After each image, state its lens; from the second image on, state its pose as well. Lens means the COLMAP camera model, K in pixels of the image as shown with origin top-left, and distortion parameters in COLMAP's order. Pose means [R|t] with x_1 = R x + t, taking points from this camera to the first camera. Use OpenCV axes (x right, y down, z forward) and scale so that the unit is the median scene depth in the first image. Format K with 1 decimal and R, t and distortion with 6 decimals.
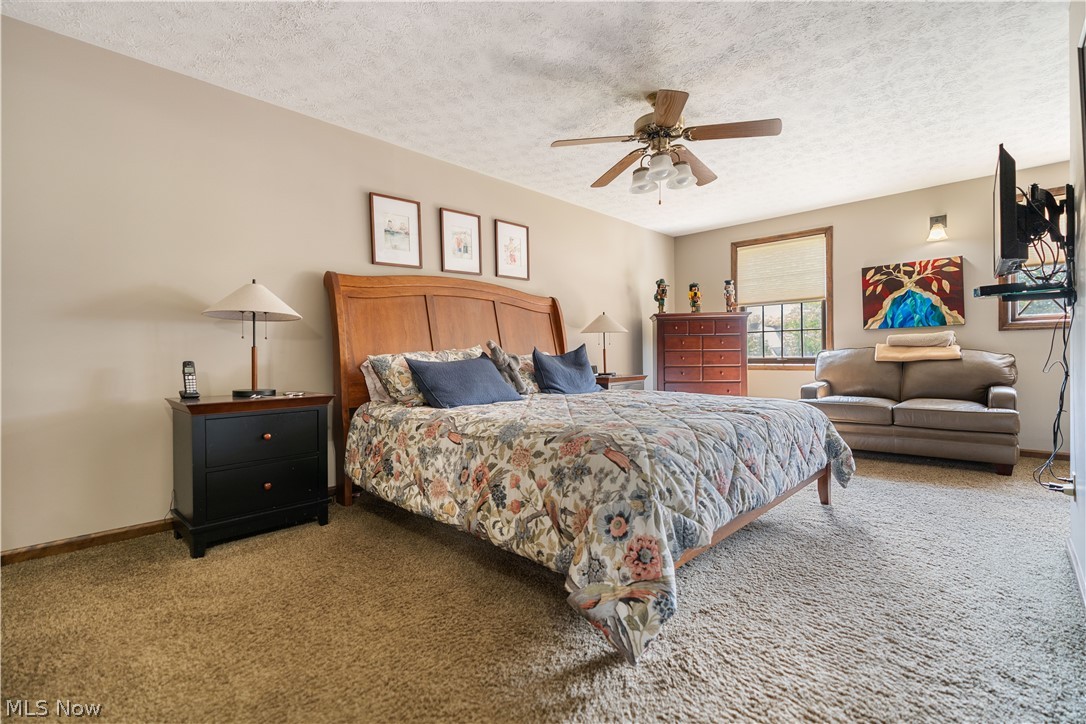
lens RADIAL K [[487.3, 0, 544.6], [0, 487.3, 359.7], [0, 0, 1]] dist [0.000754, 0.000312]
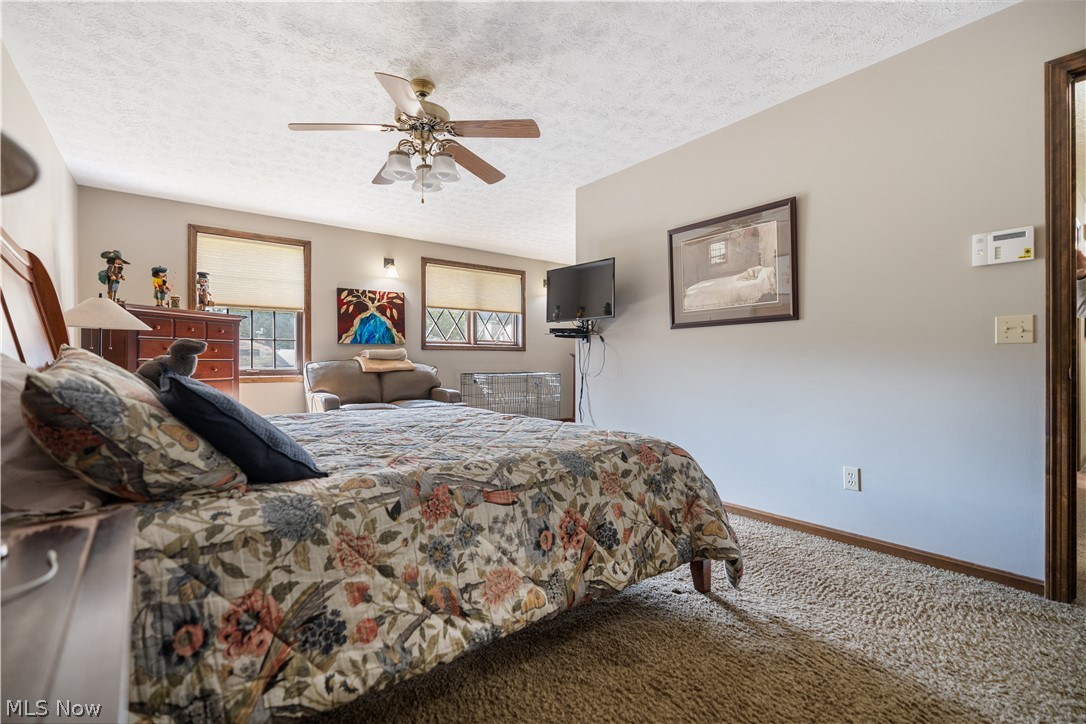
lens RADIAL K [[487.3, 0, 544.6], [0, 487.3, 359.7], [0, 0, 1]] dist [0.000754, 0.000312]
pose [[0.142672, 0.012795, 0.989687, -0.412935], [0.006175, 0.999885, -0.013816, -0.007774], [-0.989751, 0.008082, 0.142577, 0.423646]]
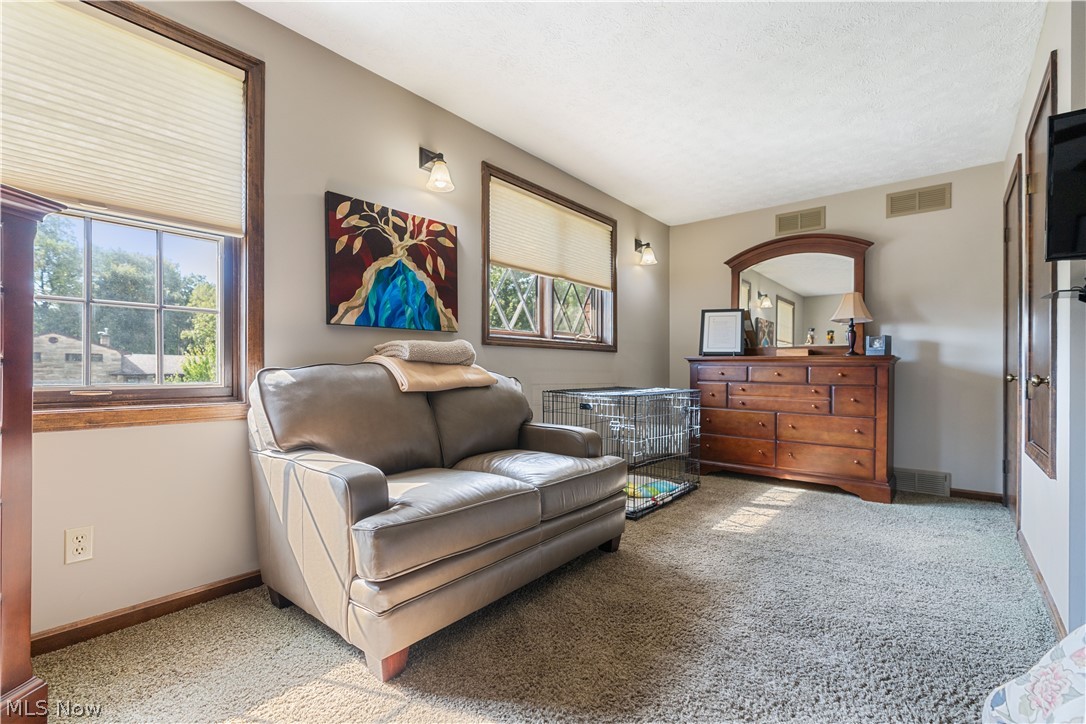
lens RADIAL K [[487.3, 0, 544.6], [0, 487.3, 359.7], [0, 0, 1]] dist [0.000754, 0.000312]
pose [[-0.067891, 0.032511, 0.997163, 0.202284], [0.007816, 0.999456, -0.032053, -0.013072], [-0.997662, 0.005618, -0.068109, 0.921477]]
